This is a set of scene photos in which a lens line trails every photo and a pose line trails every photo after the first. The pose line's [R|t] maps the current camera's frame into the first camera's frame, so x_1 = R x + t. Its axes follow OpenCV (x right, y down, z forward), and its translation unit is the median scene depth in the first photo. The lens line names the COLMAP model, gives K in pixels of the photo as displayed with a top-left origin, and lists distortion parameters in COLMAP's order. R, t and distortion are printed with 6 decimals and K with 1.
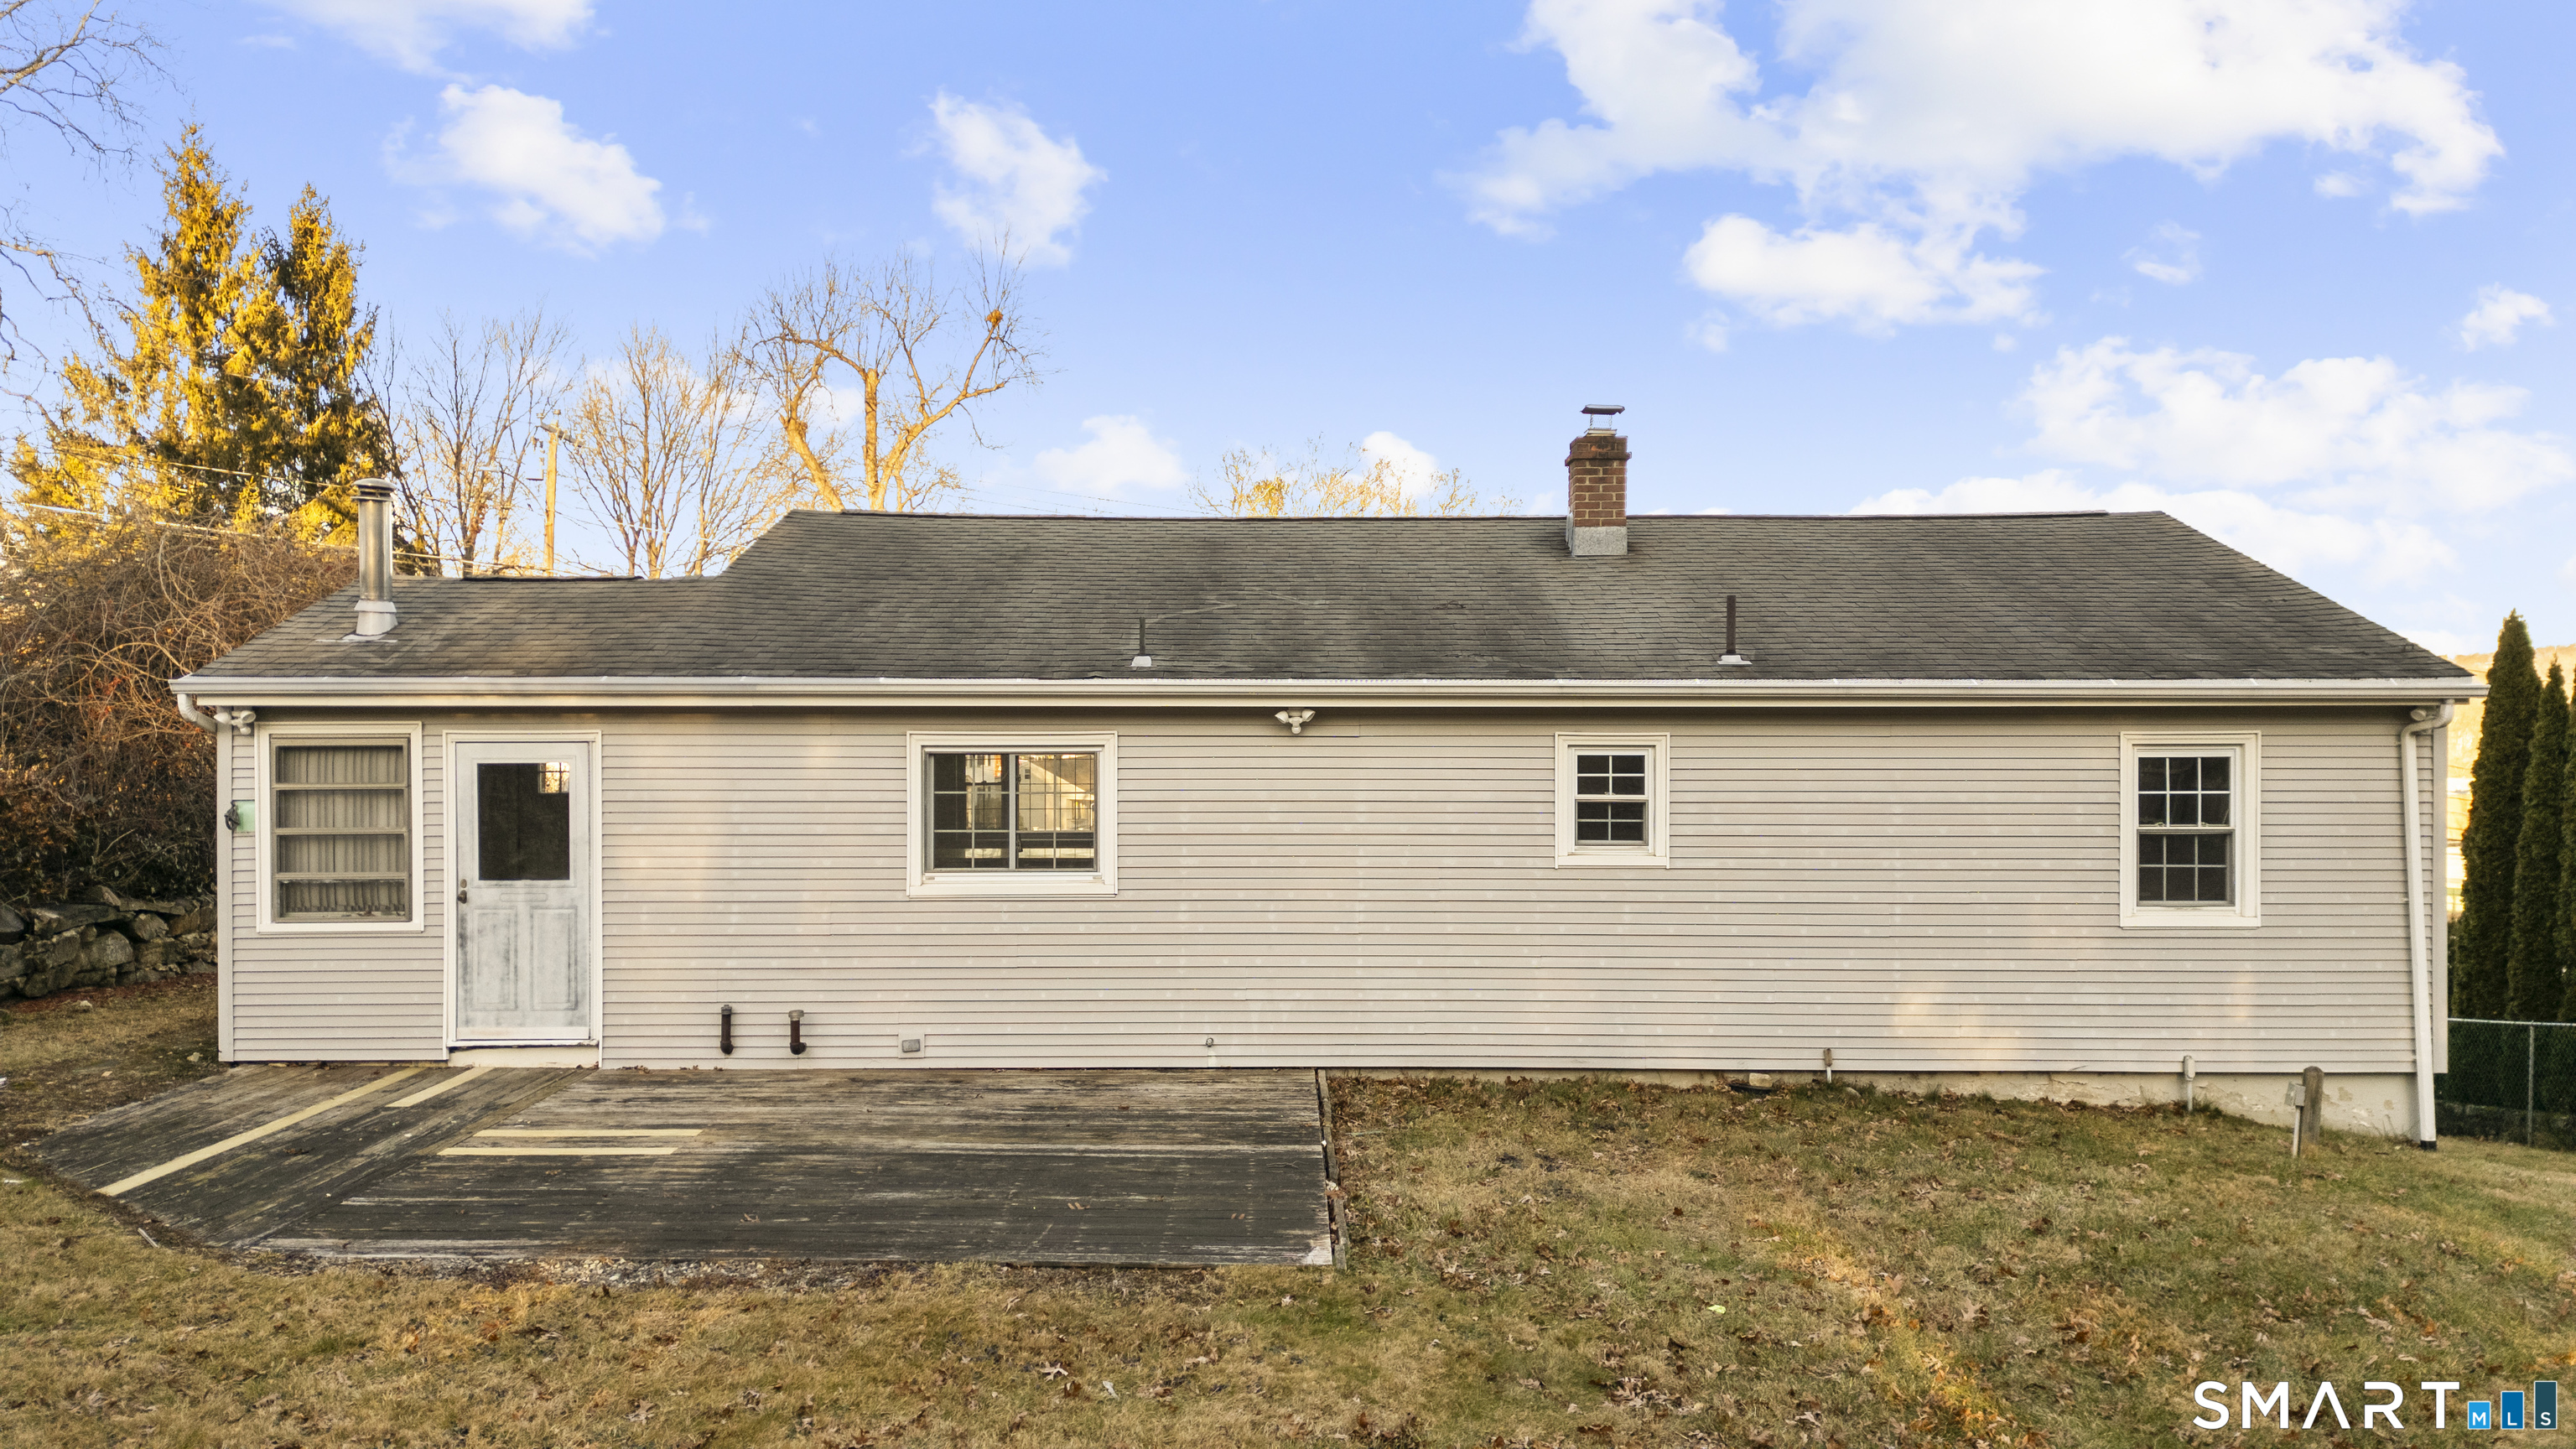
lens RADIAL K [[1824.4, 0, 1295.2], [0, 1824.4, 728.4], [0, 0, 1]] dist [0.098275, -0.101951]
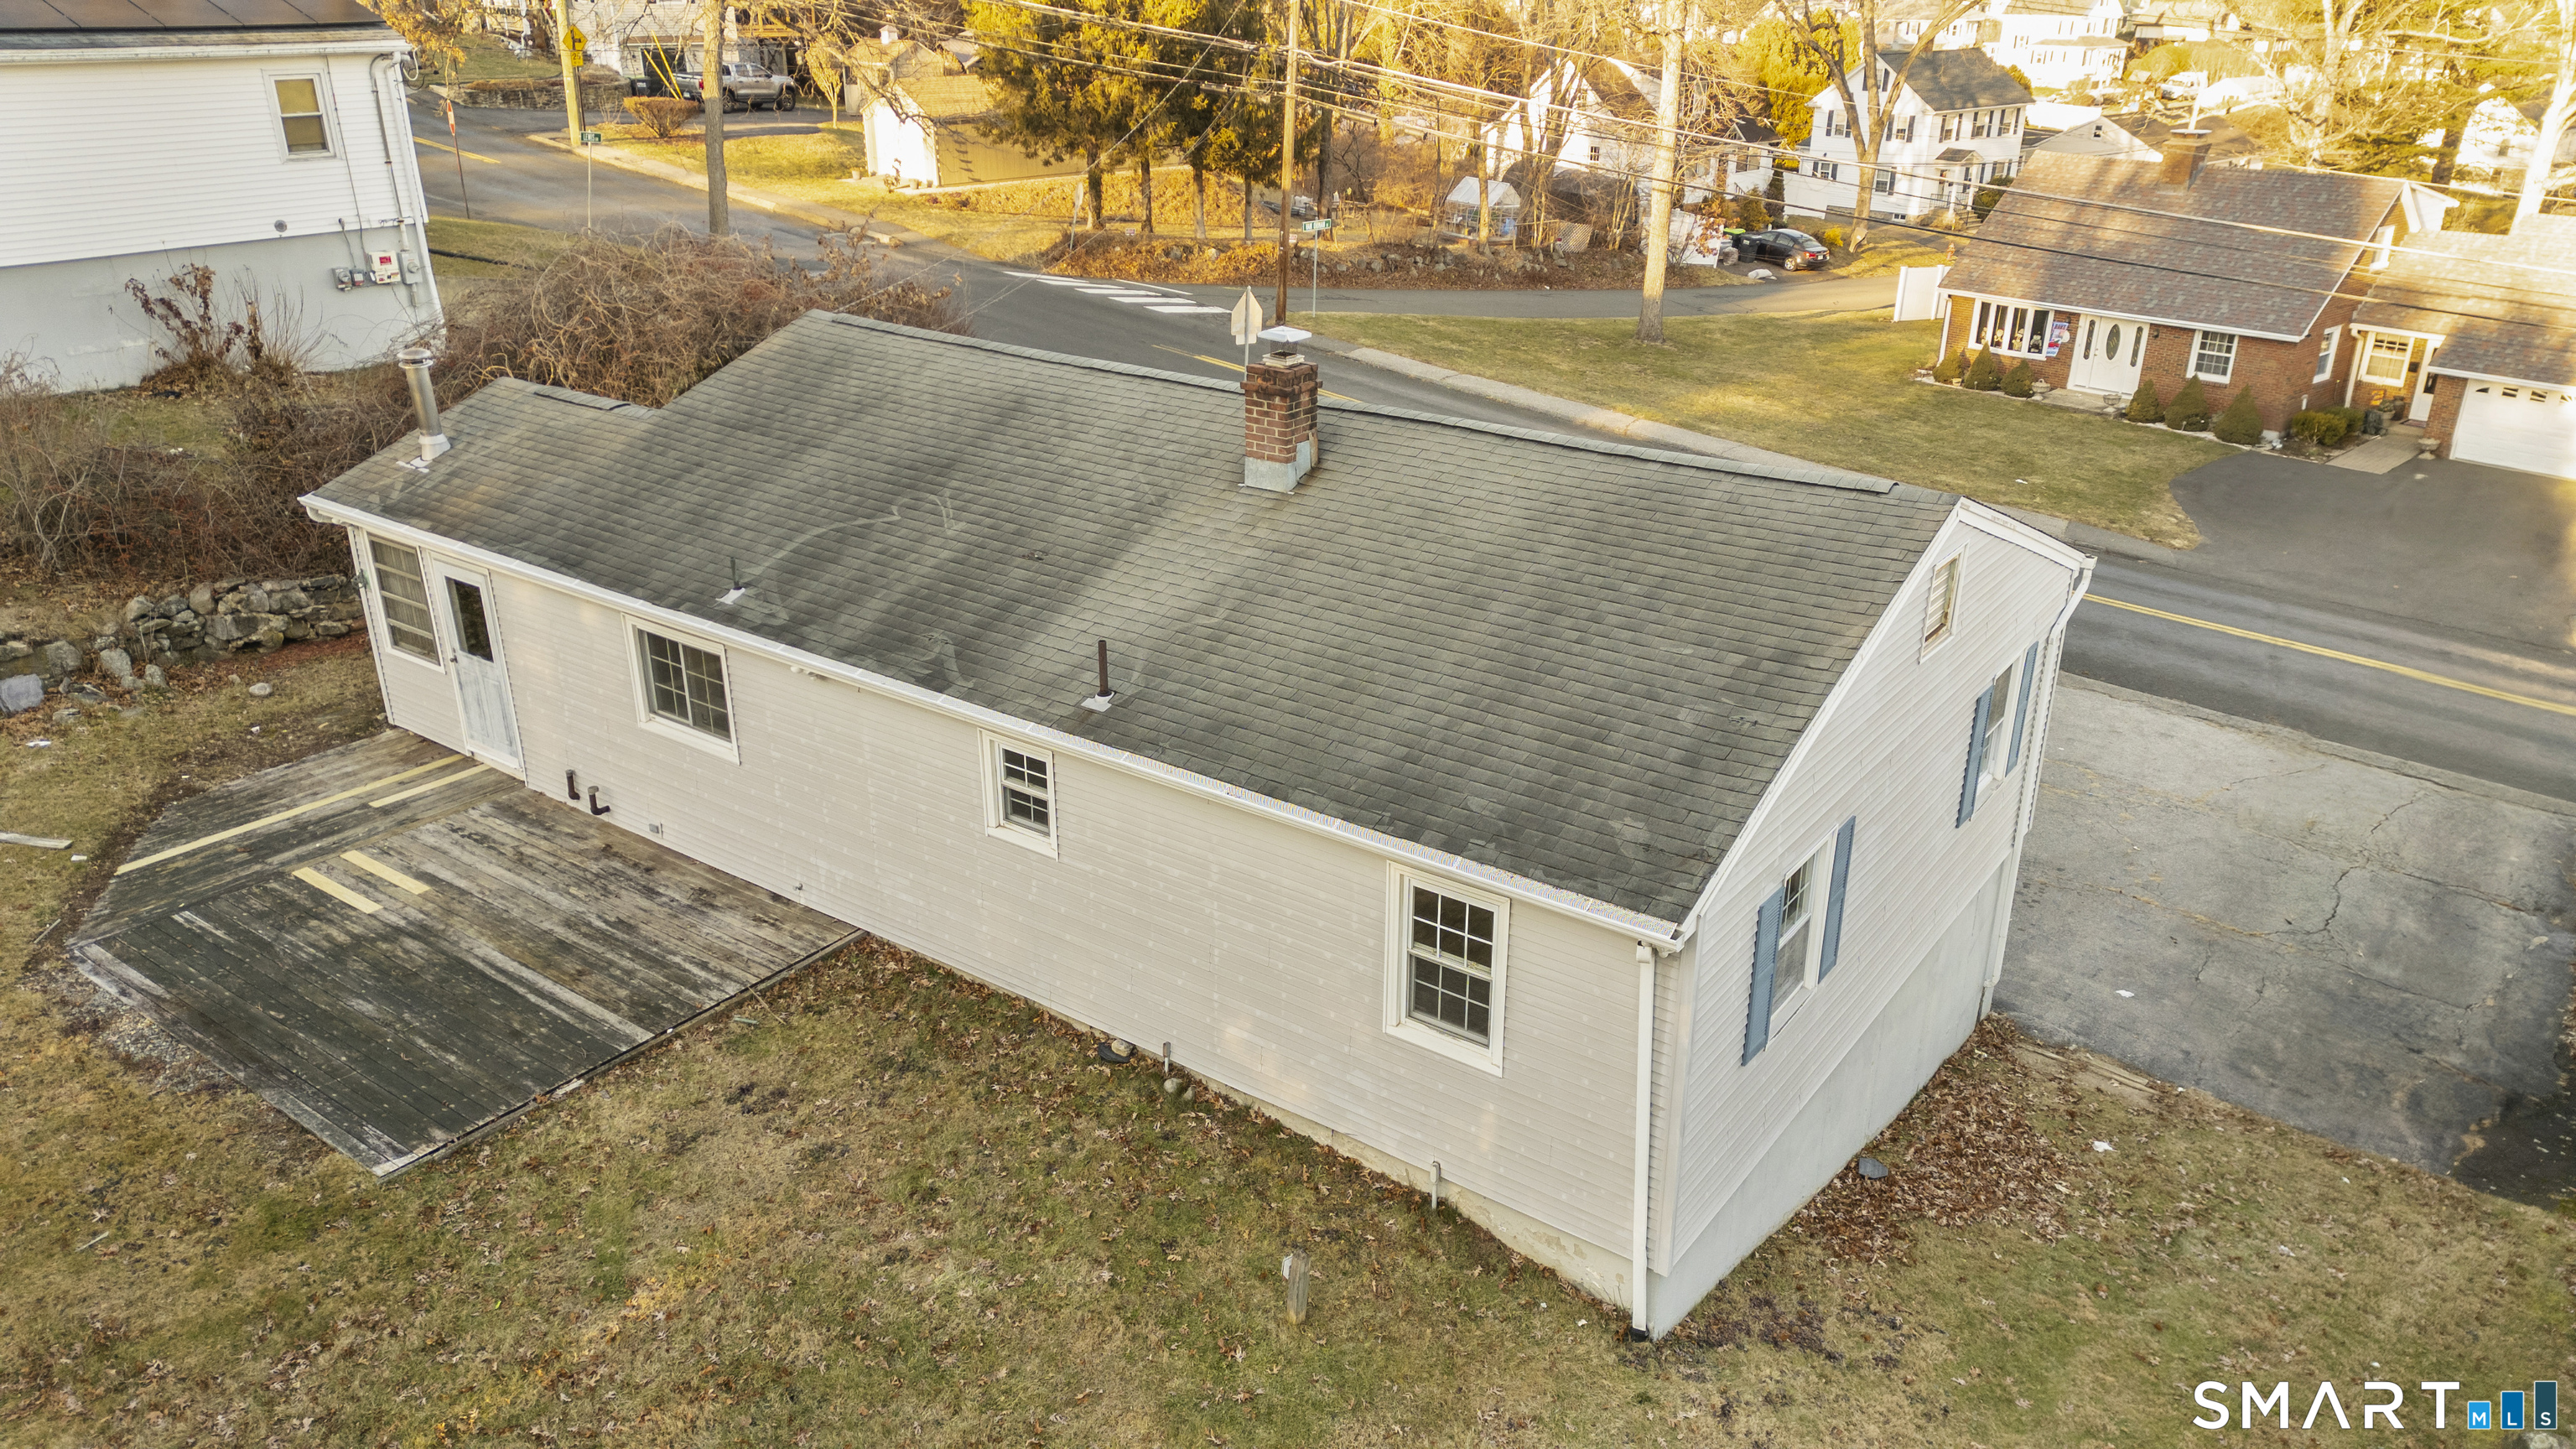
lens RADIAL K [[1824.4, 0, 1295.2], [0, 1824.4, 728.4], [0, 0, 1]] dist [0.098275, -0.101951]
pose [[0.796015, 0.237262, -0.556837, 0.939205], [-0.006152, 0.923094, 0.384526, -0.438328], [0.605246, -0.302663, 0.736256, 0.285613]]
